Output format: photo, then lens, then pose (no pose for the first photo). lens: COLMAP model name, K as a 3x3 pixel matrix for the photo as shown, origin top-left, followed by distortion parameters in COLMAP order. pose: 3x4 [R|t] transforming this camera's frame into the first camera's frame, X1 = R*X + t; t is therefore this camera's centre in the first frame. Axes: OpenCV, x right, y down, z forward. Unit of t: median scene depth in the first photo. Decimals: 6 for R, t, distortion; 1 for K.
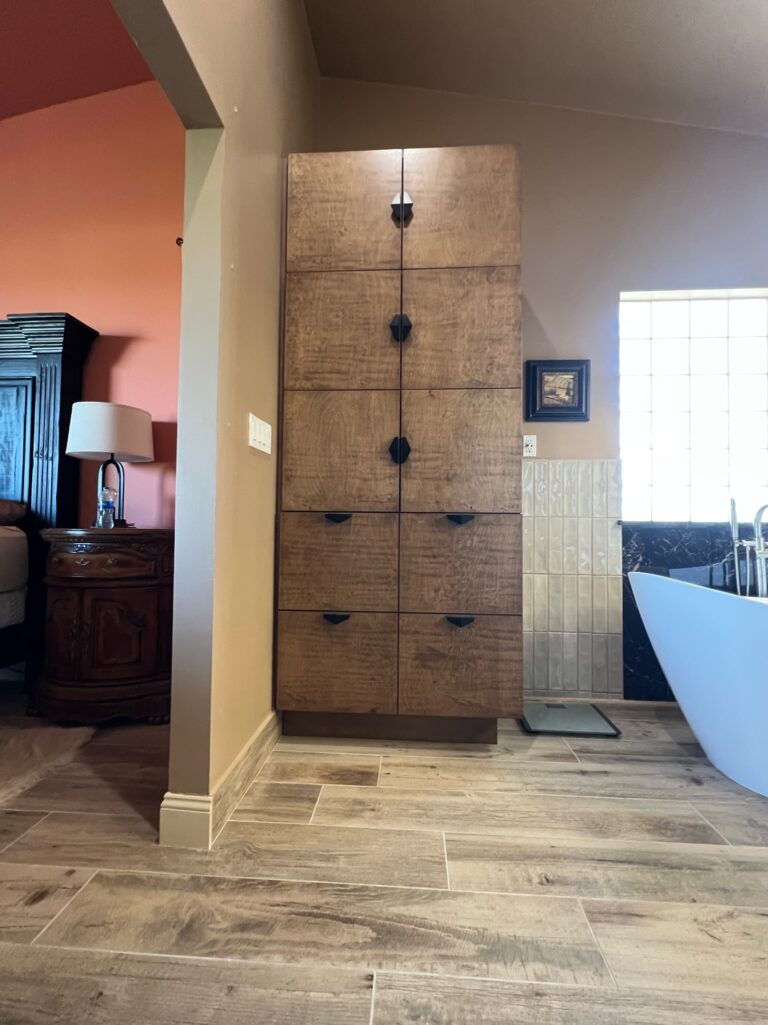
lens RADIAL K [[428.3, 0, 386.3], [0, 428.3, 509.7], [0, 0, 1]] dist [-0.001318, 0.000313]
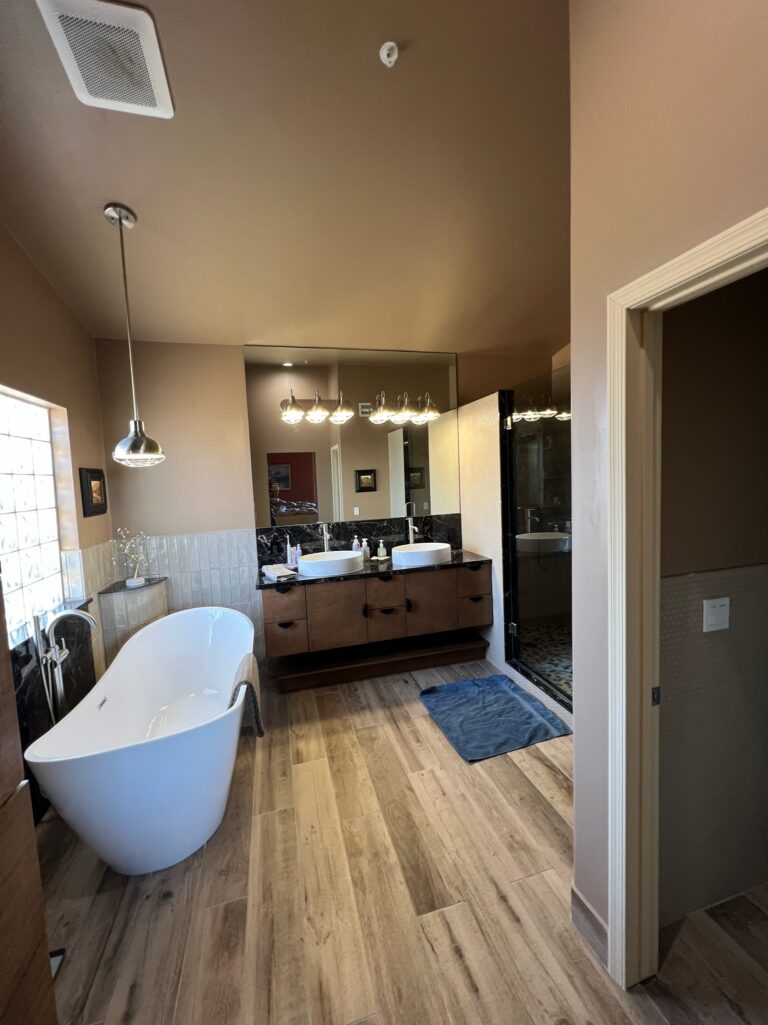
lens RADIAL K [[409.0, 0, 386.6], [0, 409.0, 508.8], [0, 0, 1]] dist [-0.001918, 0.000184]
pose [[-0.331979, -0.065031, 0.941042, -0.371611], [0.005814, 0.997461, 0.070981, -0.409170], [-0.943269, 0.029035, -0.330758, 0.690232]]
